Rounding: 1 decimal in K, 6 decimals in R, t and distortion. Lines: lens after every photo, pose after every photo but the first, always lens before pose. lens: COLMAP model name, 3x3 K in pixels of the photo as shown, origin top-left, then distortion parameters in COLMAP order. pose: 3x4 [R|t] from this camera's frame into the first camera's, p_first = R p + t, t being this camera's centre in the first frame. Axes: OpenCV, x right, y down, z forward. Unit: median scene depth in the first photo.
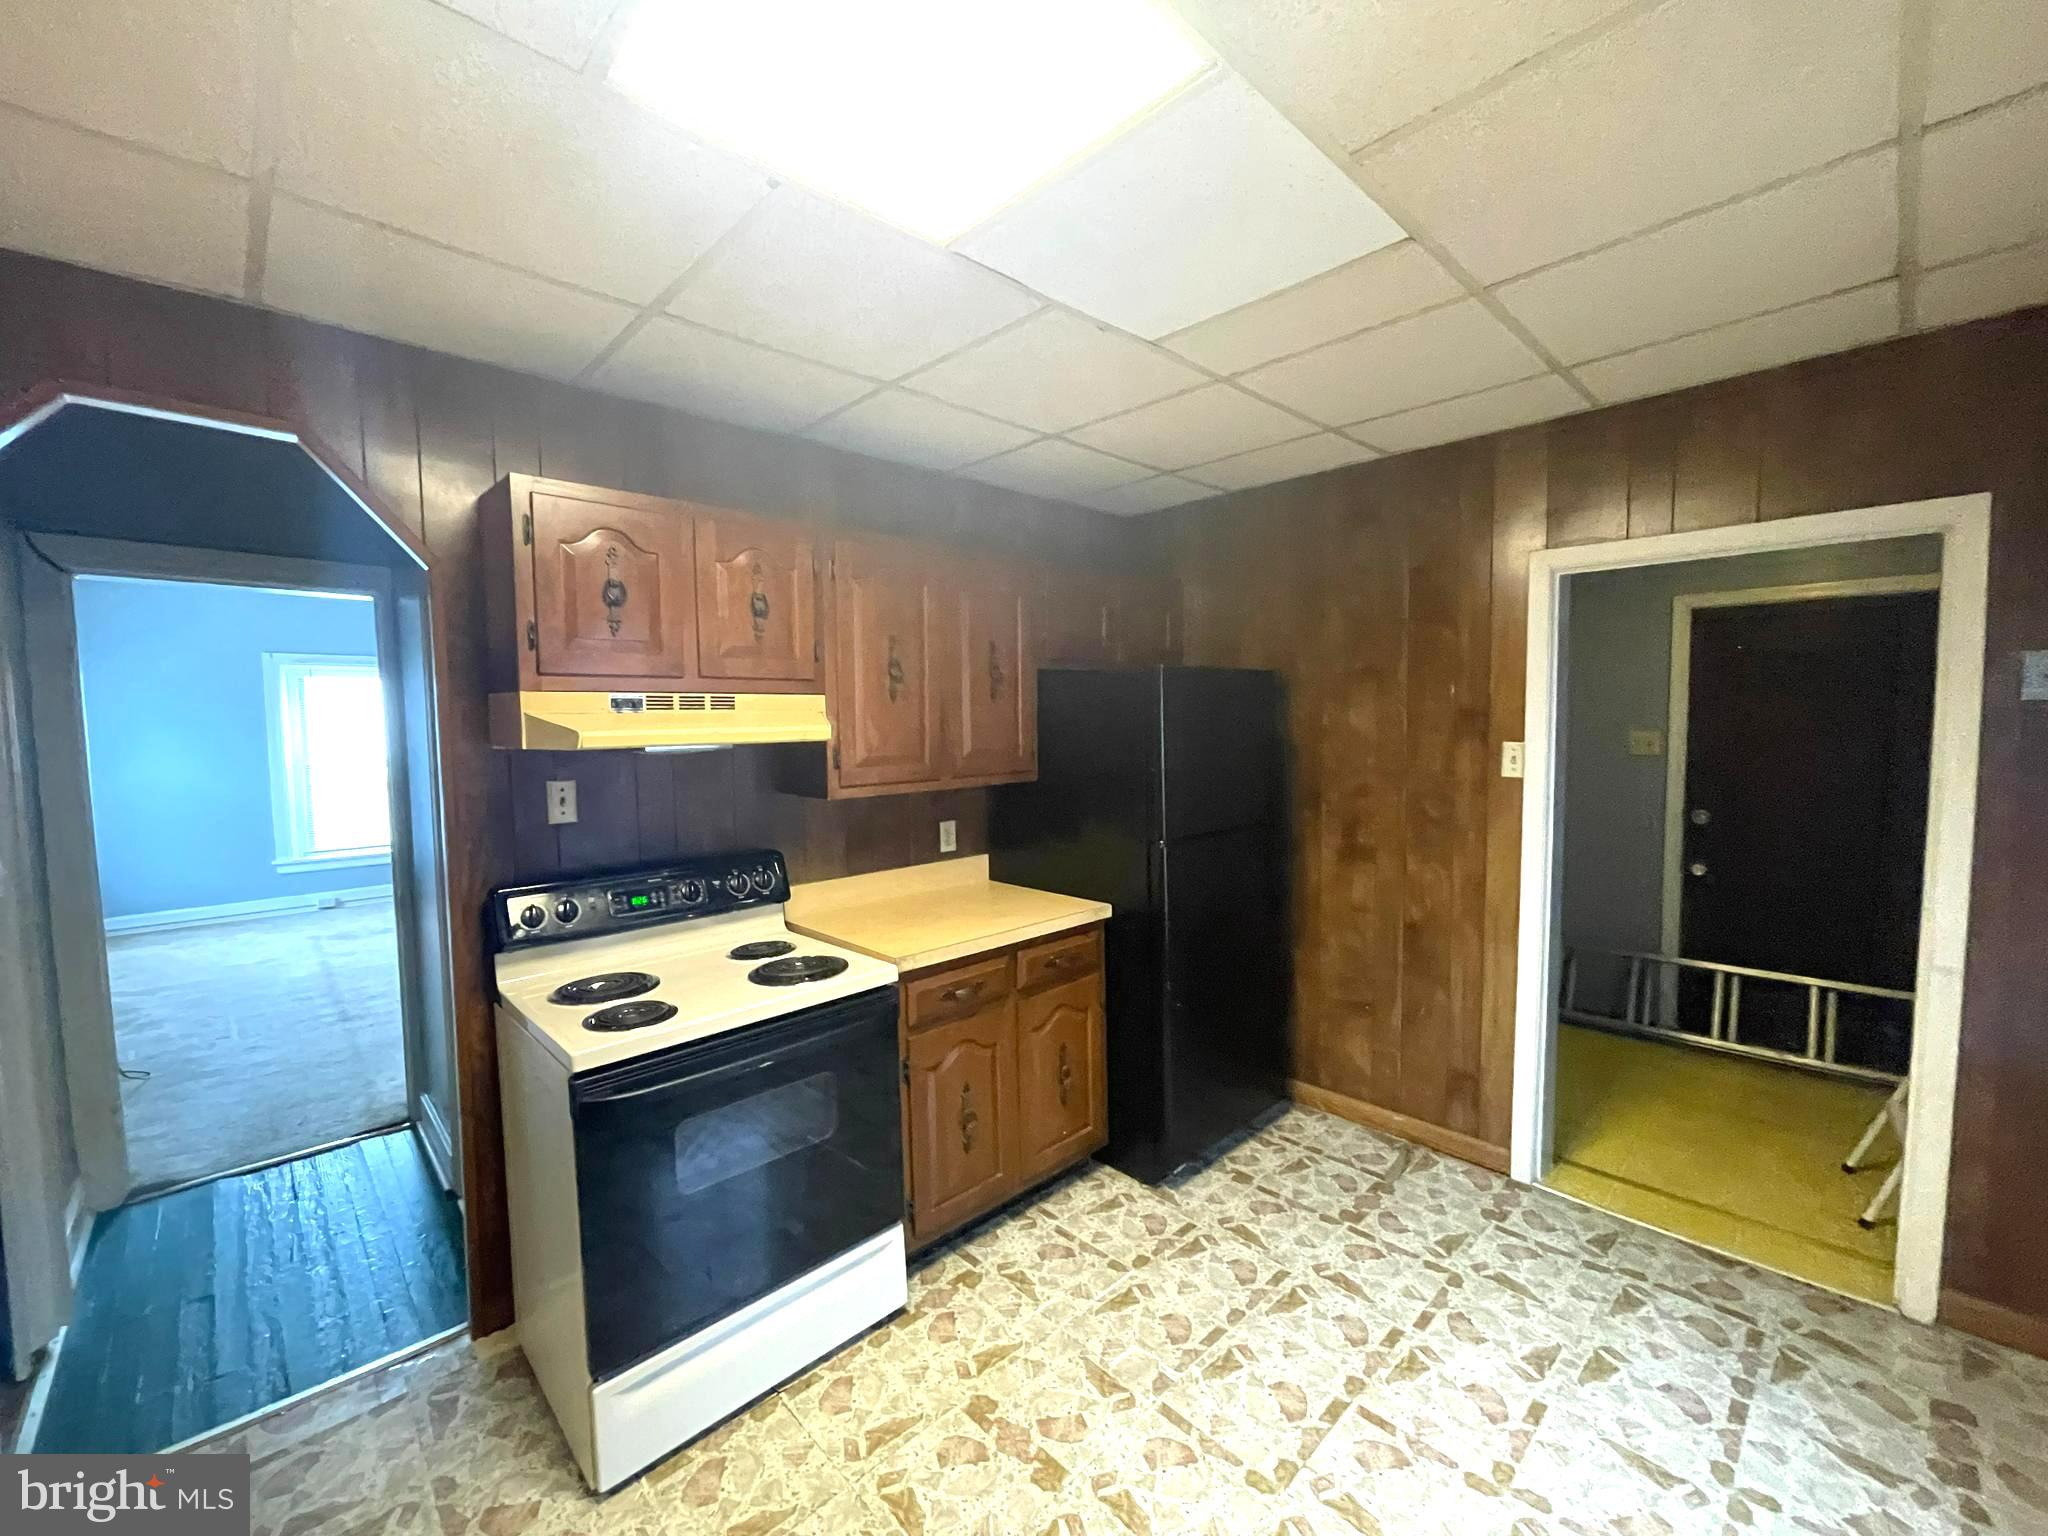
lens RADIAL K [[823.1, 0, 1018.3], [0, 823.1, 773.9], [0, 0, 1]] dist [-0.004407, 0.000886]
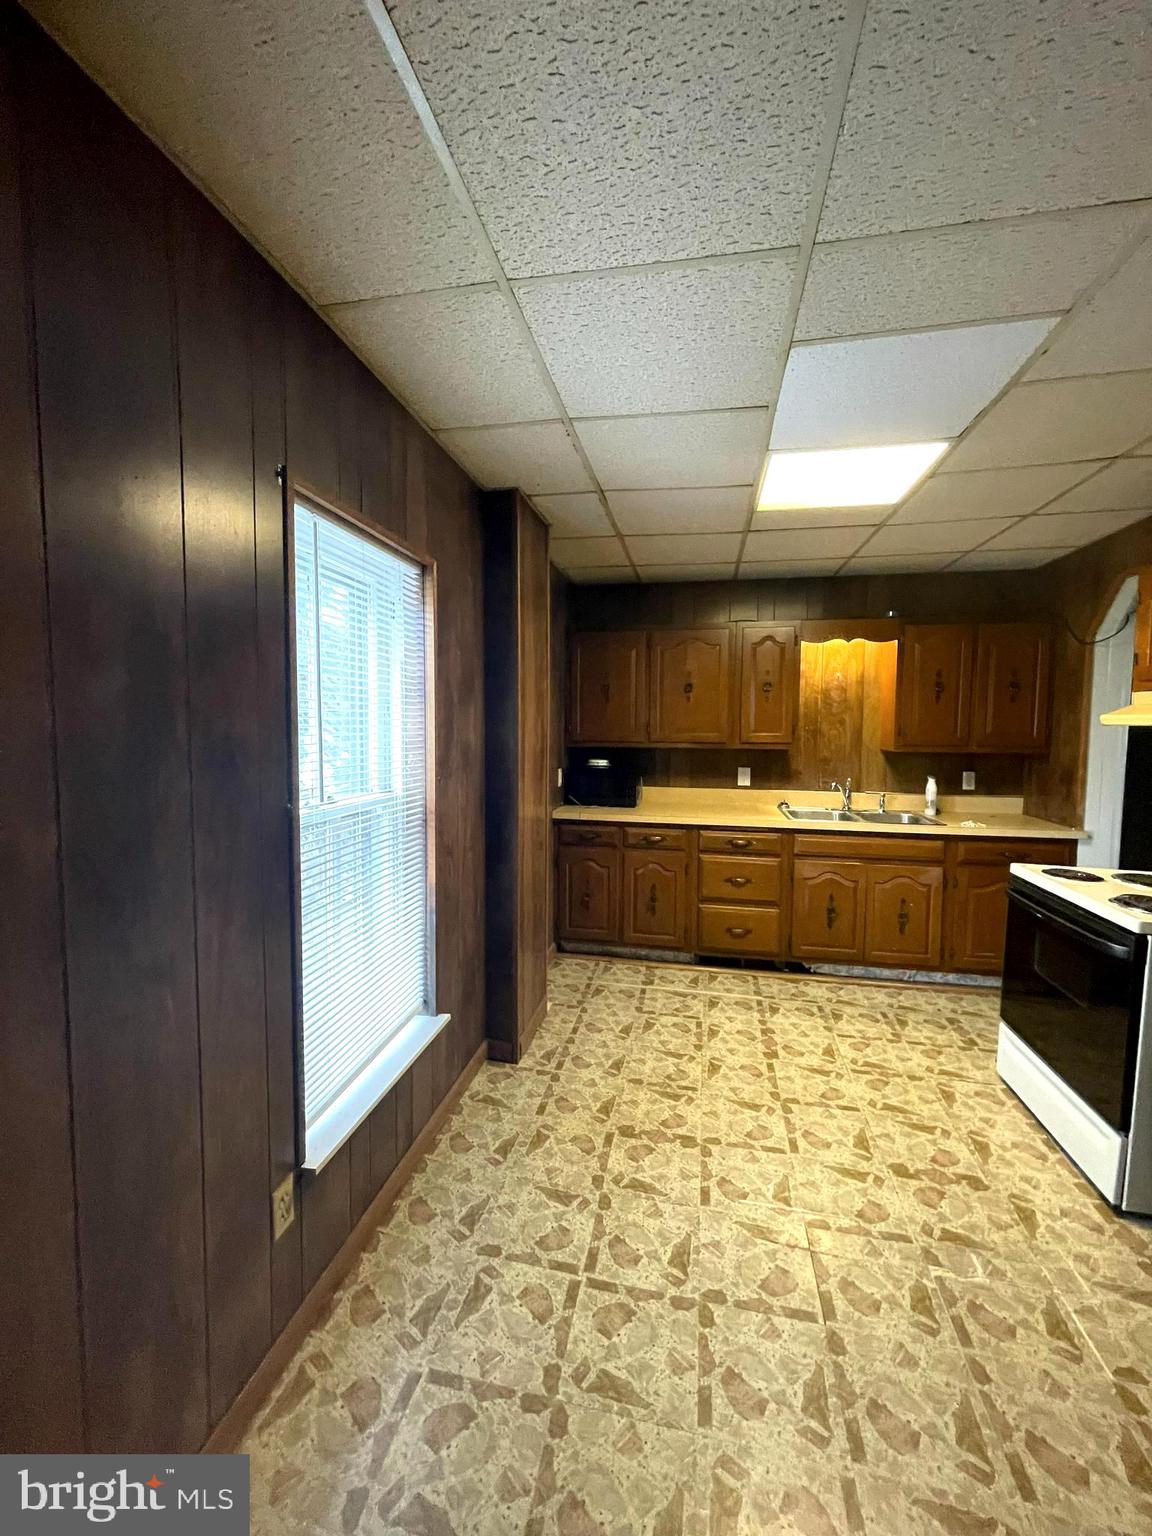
lens RADIAL K [[617.3, 0, 576.2], [0, 617.3, 764.2], [0, 0, 1]] dist [-0.004407, 0.000886]
pose [[-0.820785, 0.055269, -0.568557, 1.004950], [-0.024567, 0.990972, 0.131797, -0.082761], [0.570708, 0.122145, -0.812018, 1.252051]]
